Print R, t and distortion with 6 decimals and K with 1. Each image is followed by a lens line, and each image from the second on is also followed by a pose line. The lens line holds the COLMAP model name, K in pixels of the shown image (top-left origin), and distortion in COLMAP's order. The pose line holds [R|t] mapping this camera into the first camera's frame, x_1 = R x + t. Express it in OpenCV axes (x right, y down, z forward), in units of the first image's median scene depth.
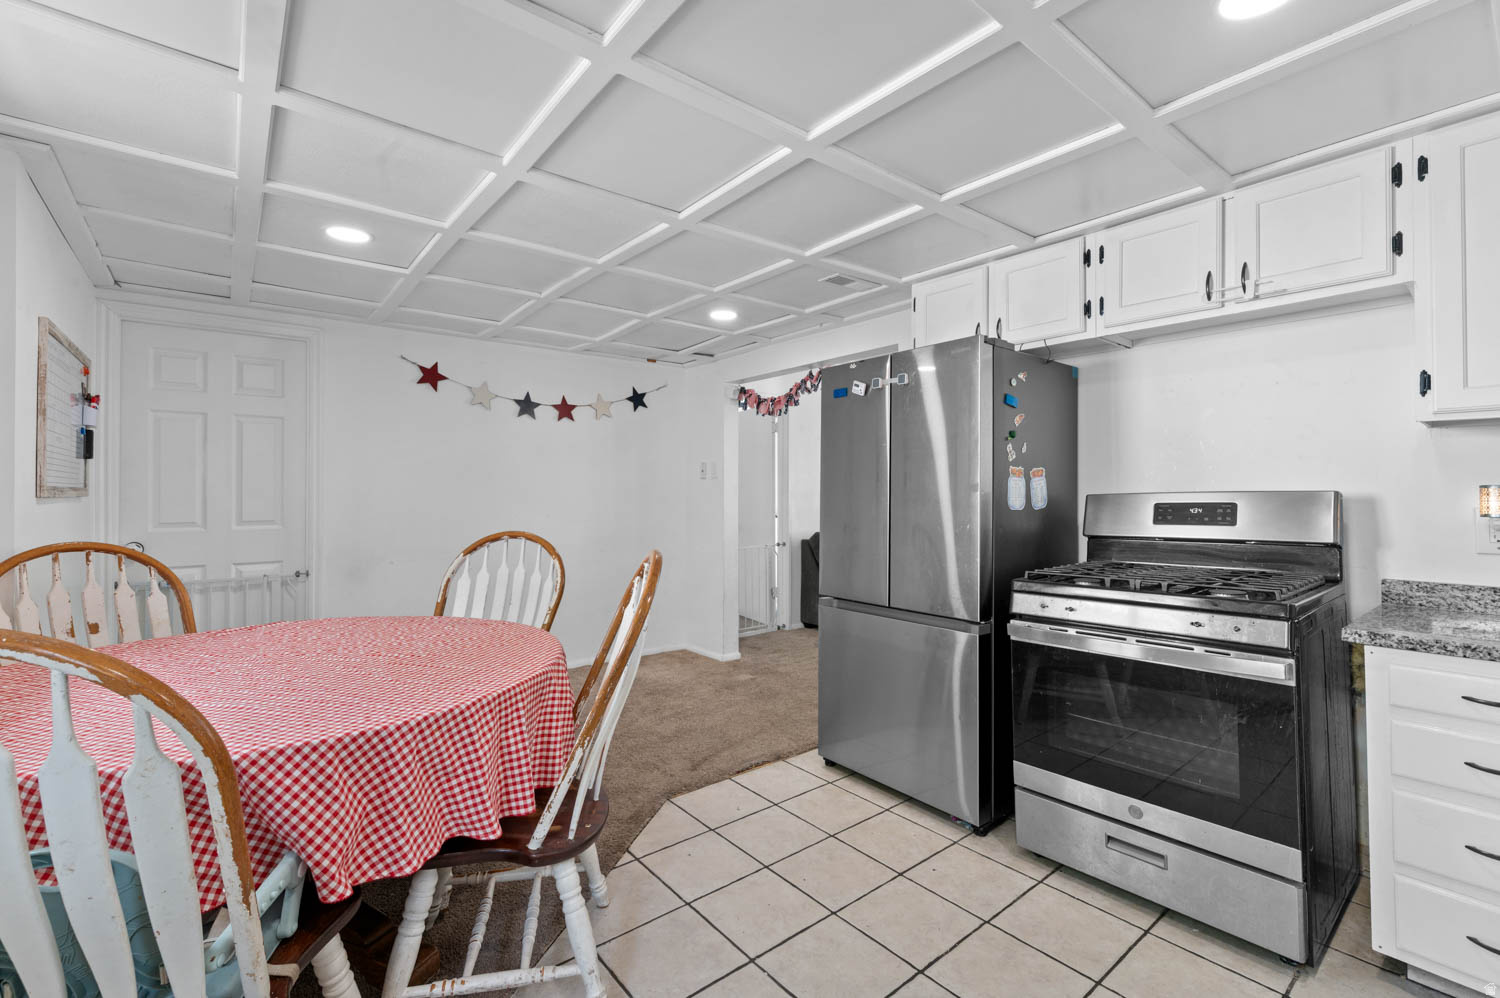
lens RADIAL K [[656.1, 0, 750.0], [0, 656.1, 499.0], [0, 0, 1]] dist [-0.002085, -0.000368]
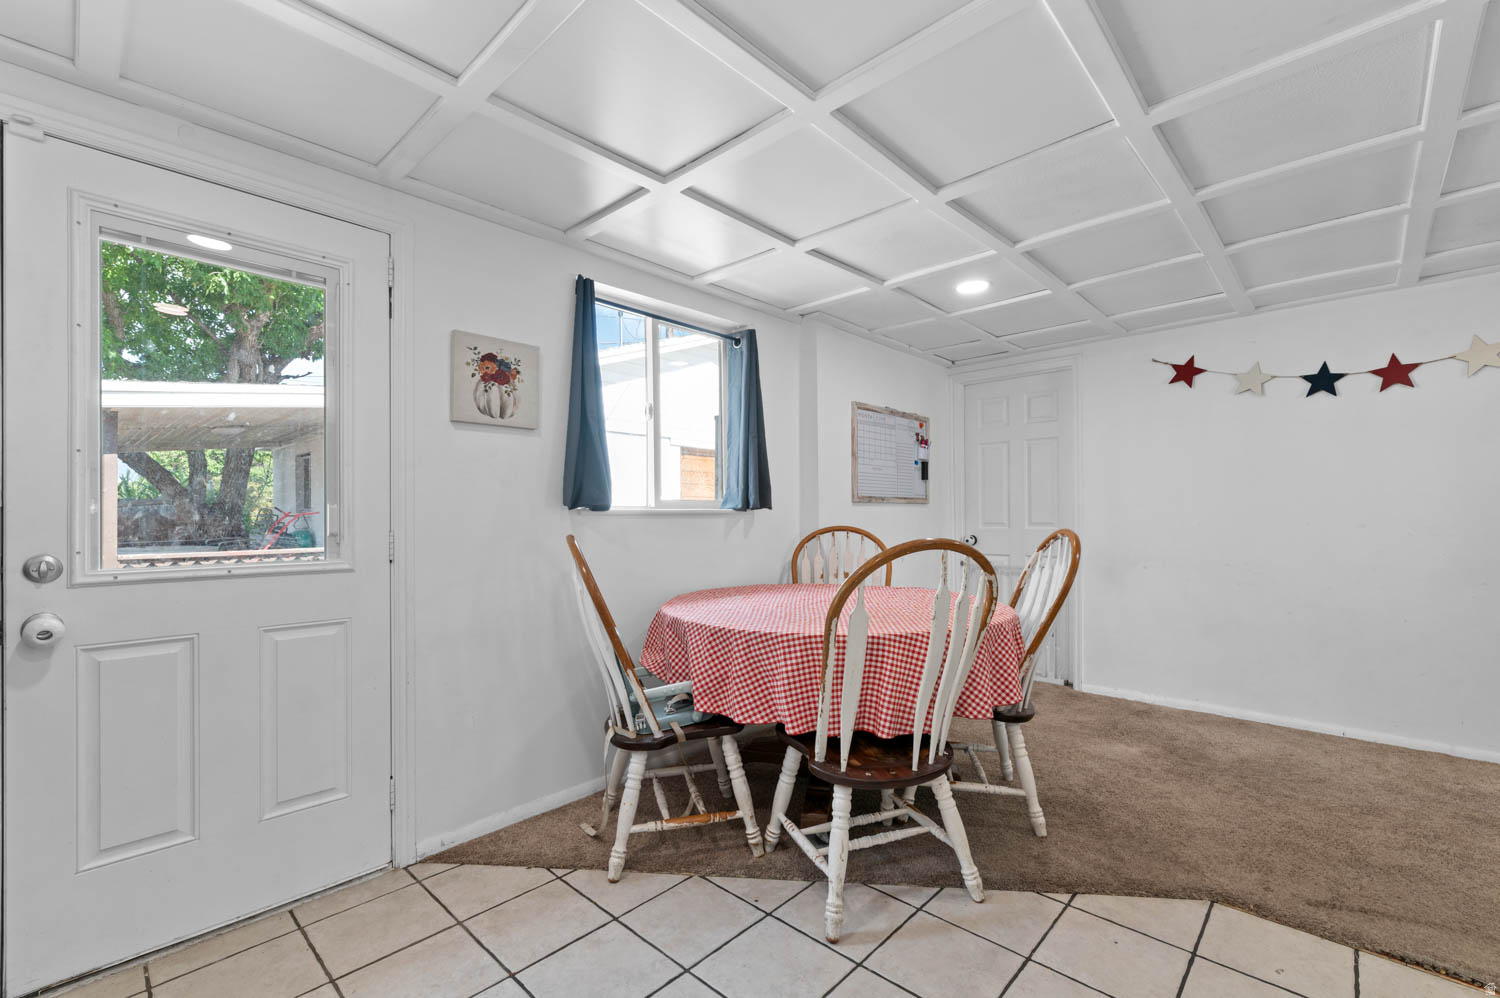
lens RADIAL K [[631.8, 0, 754.6], [0, 631.8, 532.8], [0, 0, 1]] dist [0.000854, 0.000224]
pose [[0.142655, 0.027879, -0.989380, 0.419584], [-0.003774, 0.999611, 0.027624, 0.024529], [0.989765, -0.000207, 0.142704, 0.336346]]
